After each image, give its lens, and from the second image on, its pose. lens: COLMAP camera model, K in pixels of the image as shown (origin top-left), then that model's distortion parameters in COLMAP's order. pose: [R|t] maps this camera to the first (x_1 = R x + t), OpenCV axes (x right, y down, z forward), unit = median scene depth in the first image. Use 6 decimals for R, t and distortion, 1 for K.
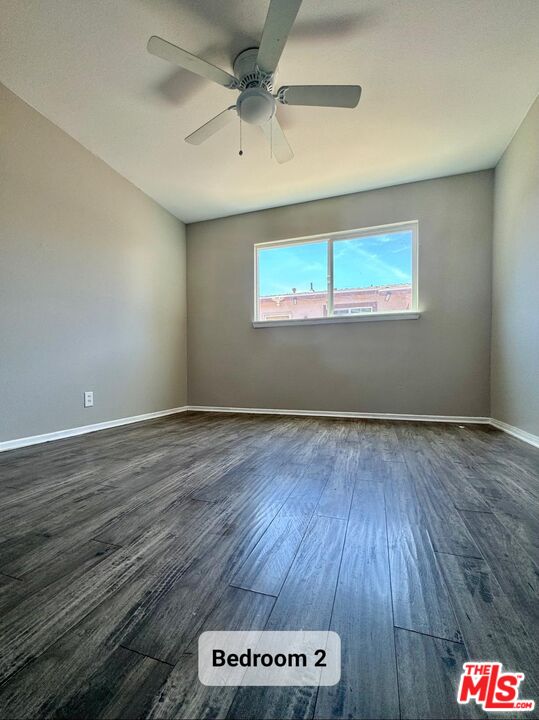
lens RADIAL K [[306.6, 0, 269.9], [0, 306.6, 373.7], [0, 0, 1]] dist [-0.000981, -0.000074]
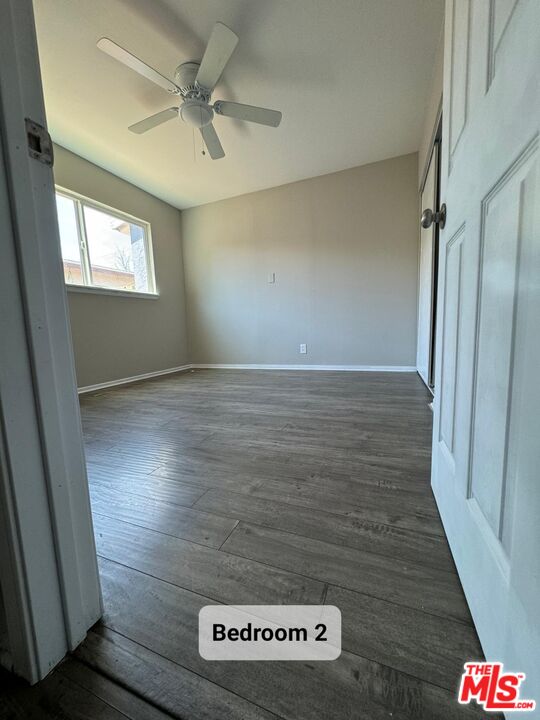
lens RADIAL K [[285.5, 0, 270.0], [0, 285.5, 360.0], [0, 0, 1]] dist [-0.000433, -0.000074]
pose [[0.058515, -0.113326, 0.991833, -1.603478], [0.060972, 0.992087, 0.109758, -0.046325], [-0.996423, 0.054051, 0.064961, 0.916884]]
